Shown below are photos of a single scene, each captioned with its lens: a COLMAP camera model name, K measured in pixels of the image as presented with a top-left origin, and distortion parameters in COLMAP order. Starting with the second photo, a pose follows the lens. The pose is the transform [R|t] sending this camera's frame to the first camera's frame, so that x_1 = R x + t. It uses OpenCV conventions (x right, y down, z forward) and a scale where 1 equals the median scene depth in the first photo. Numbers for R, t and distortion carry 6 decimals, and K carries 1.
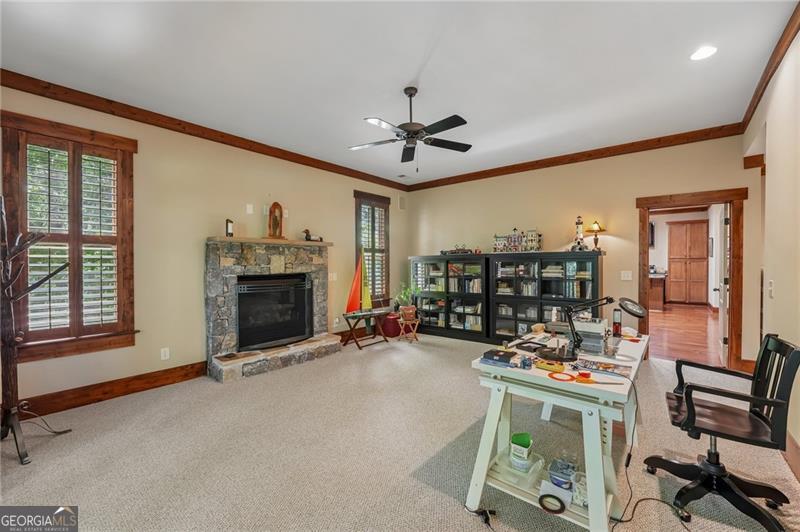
lens RADIAL K [[333.2, 0, 396.8], [0, 333.2, 260.0], [0, 0, 1]] dist [-0.016360, 0.000164]
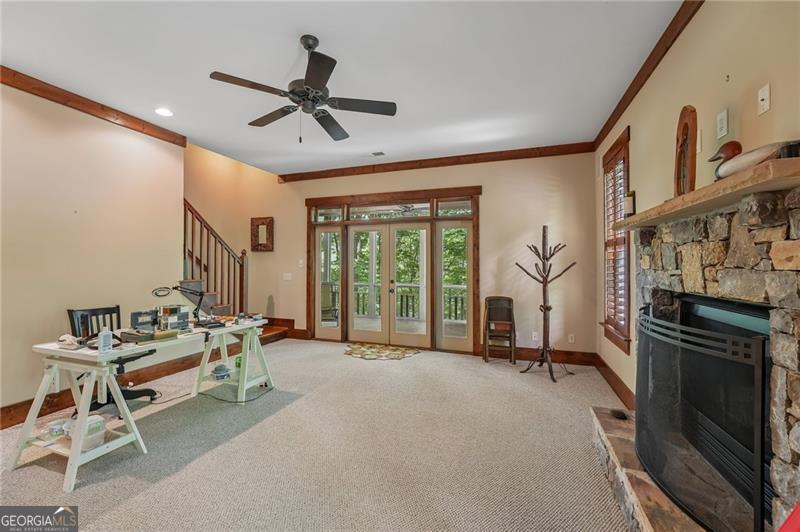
lens RADIAL K [[333.2, 0, 396.8], [0, 333.2, 260.0], [0, 0, 1]] dist [-0.016360, 0.000164]
pose [[-0.939947, -0.003971, -0.341297, 0.080256], [0.001323, 0.999882, -0.015276, 0.009173], [0.341317, -0.014810, -0.939831, 1.233522]]
